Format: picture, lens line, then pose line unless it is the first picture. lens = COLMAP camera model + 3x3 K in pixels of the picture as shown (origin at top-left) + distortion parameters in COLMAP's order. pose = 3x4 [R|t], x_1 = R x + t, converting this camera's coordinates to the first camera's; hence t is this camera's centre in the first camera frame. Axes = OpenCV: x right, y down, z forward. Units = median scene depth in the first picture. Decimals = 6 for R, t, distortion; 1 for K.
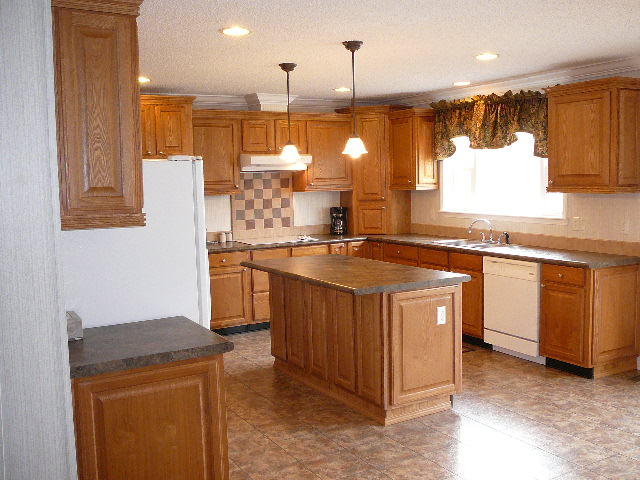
lens RADIAL K [[640.0, 0, 339.4], [0, 640.0, 238.0], [0, 0, 1]] dist [-0.126632, 0.208055]
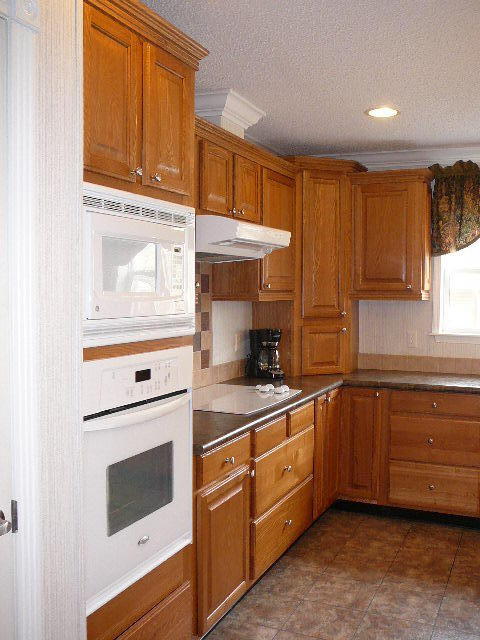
lens RADIAL K [[652.8, 0, 240.0], [0, 652.8, 320.0], [0, 0, 1]] dist [-0.136547, 0.229161]
pose [[0.830761, -0.002390, 0.556624, -0.412487], [0.034317, 0.998308, -0.046932, -0.036324], [-0.555570, 0.058090, 0.829438, 0.638532]]
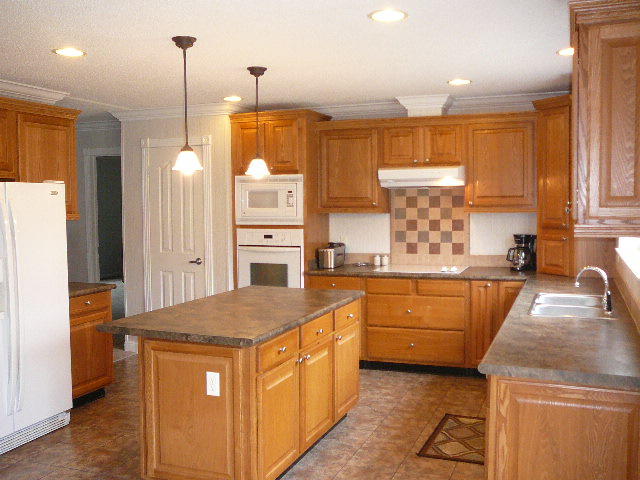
lens RADIAL K [[652.8, 0, 344.3], [0, 652.8, 235.4], [0, 0, 1]] dist [-0.136547, 0.229161]
pose [[0.626837, 0.058707, -0.776936, 0.552495], [-0.077162, 0.996933, 0.013076, -0.048498], [0.775320, 0.051753, 0.629444, 0.420090]]
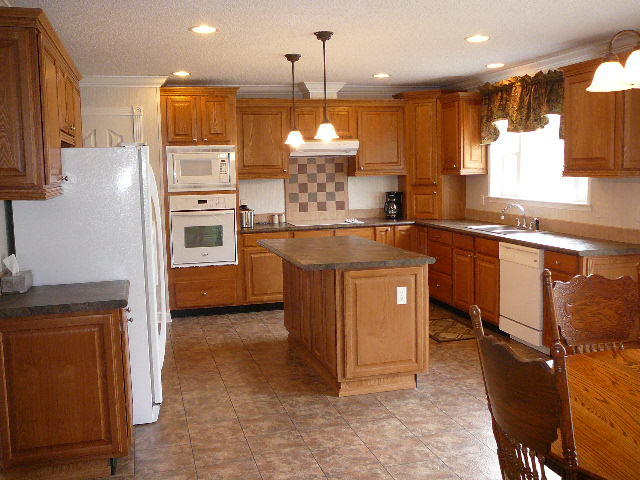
lens RADIAL K [[652.8, 0, 344.3], [0, 652.8, 235.4], [0, 0, 1]] dist [-0.136547, 0.229161]
pose [[0.968320, 0.025397, -0.248417, 0.217398], [-0.021834, 0.999616, 0.017087, 0.006307], [0.248756, -0.011121, 0.968502, -0.023363]]
